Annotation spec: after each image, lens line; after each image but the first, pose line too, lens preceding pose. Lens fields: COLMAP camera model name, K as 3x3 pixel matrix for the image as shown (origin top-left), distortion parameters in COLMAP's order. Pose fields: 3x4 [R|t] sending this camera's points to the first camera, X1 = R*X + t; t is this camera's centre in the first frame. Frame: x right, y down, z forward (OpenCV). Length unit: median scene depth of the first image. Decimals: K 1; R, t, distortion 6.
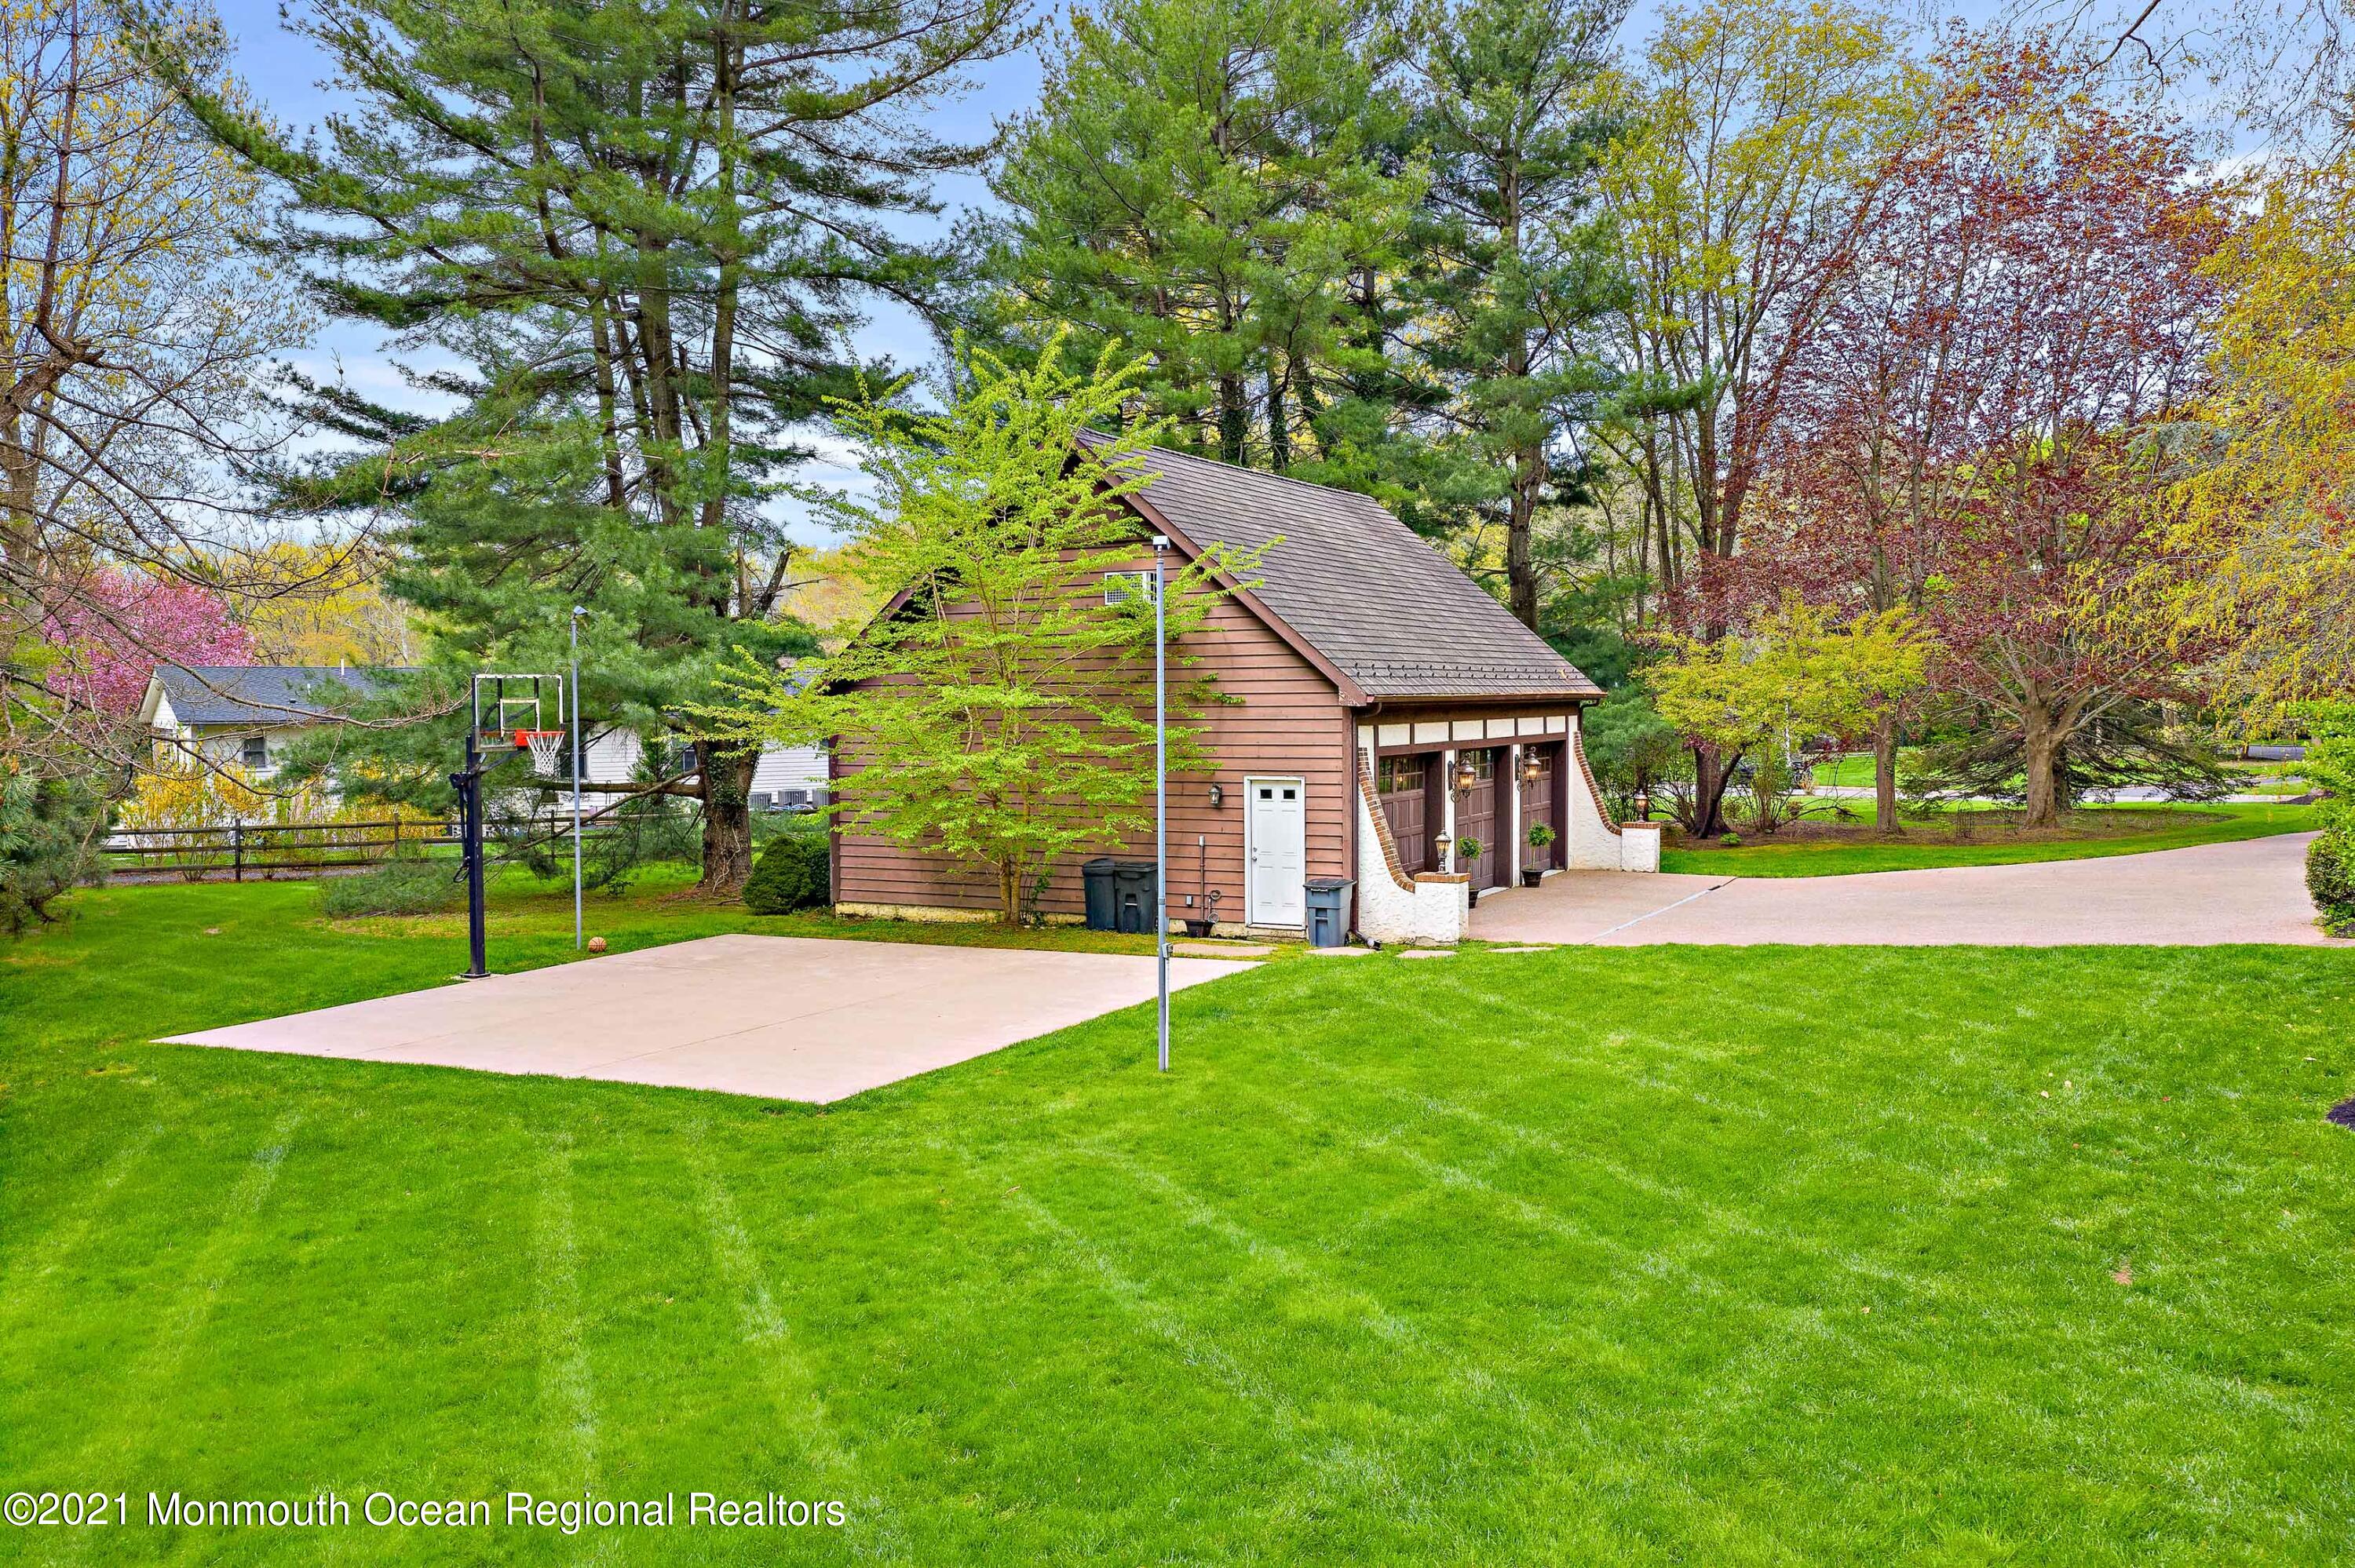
lens RADIAL K [[1900.8, 0, 1172.4], [0, 1900.8, 790.7], [0, 0, 1]] dist [-0.005032, -0.001521]
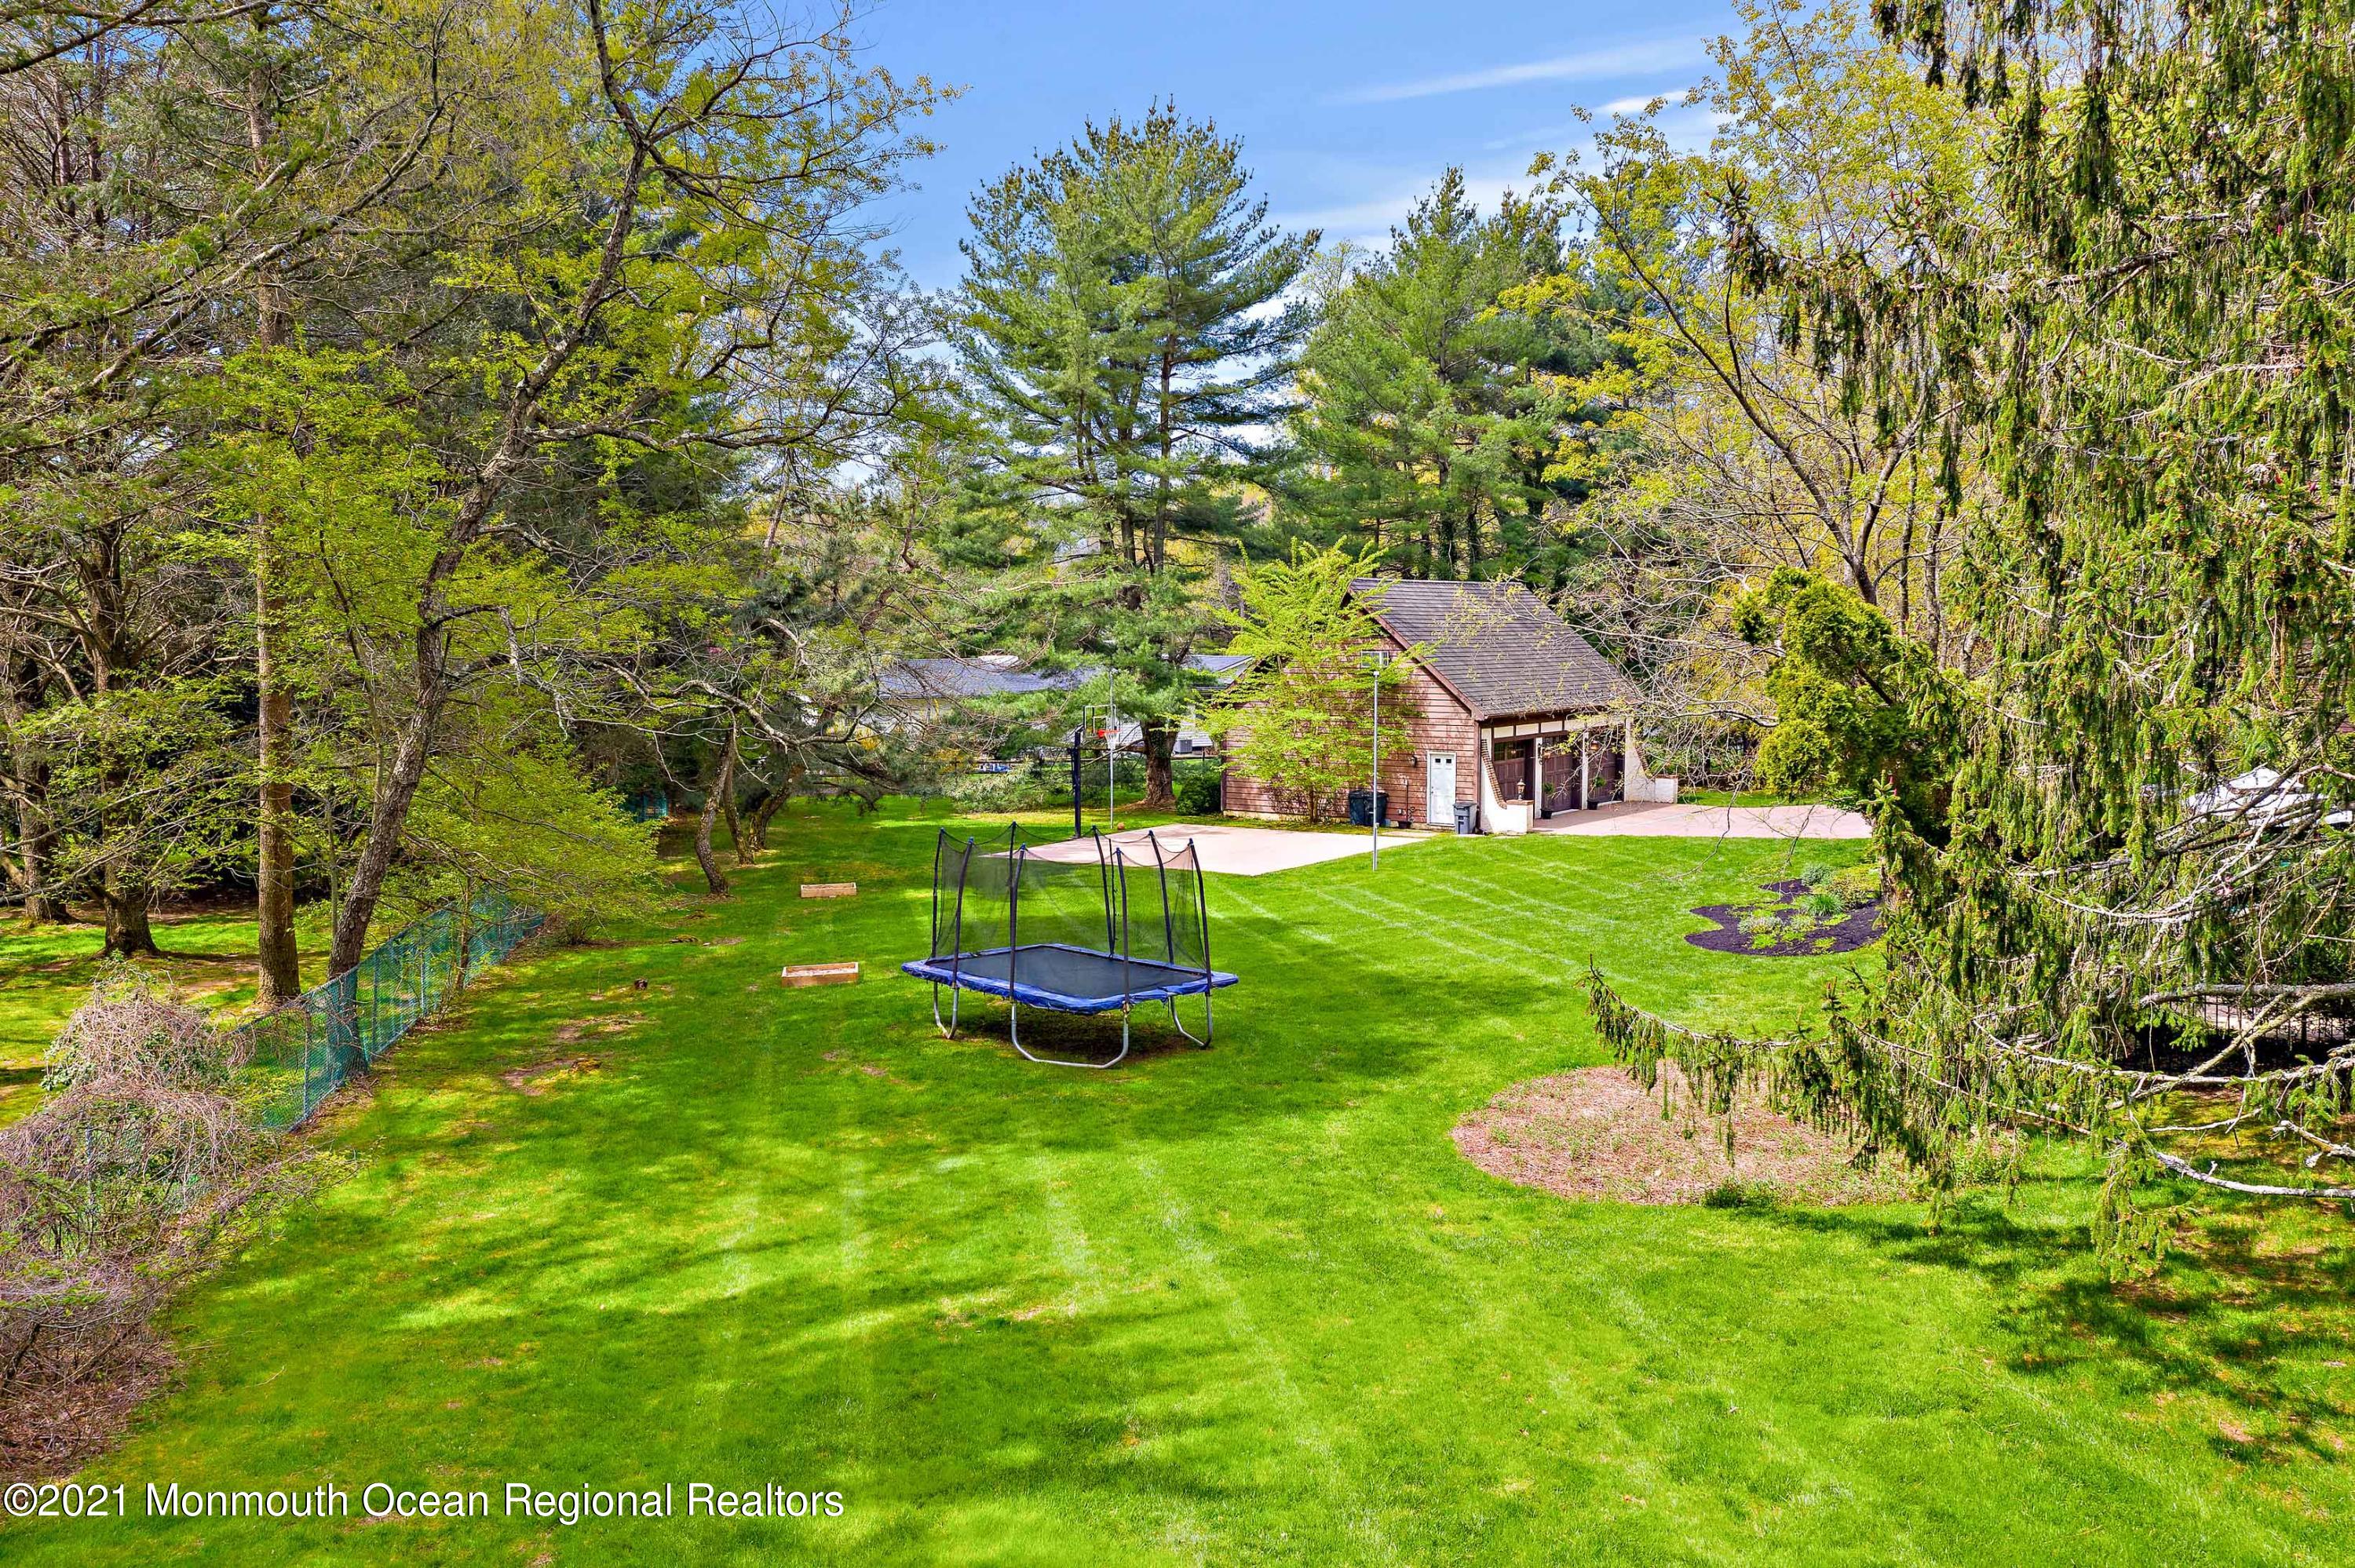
lens RADIAL K [[1900.8, 0, 1172.7], [0, 1900.8, 783.6], [0, 0, 1]] dist [-0.005032, -0.001521]
pose [[0.988912, 0.014409, -0.147800, 0.067305], [-0.009322, 0.999342, 0.035050, -0.042051], [0.148208, -0.033284, 0.988396, -1.055338]]
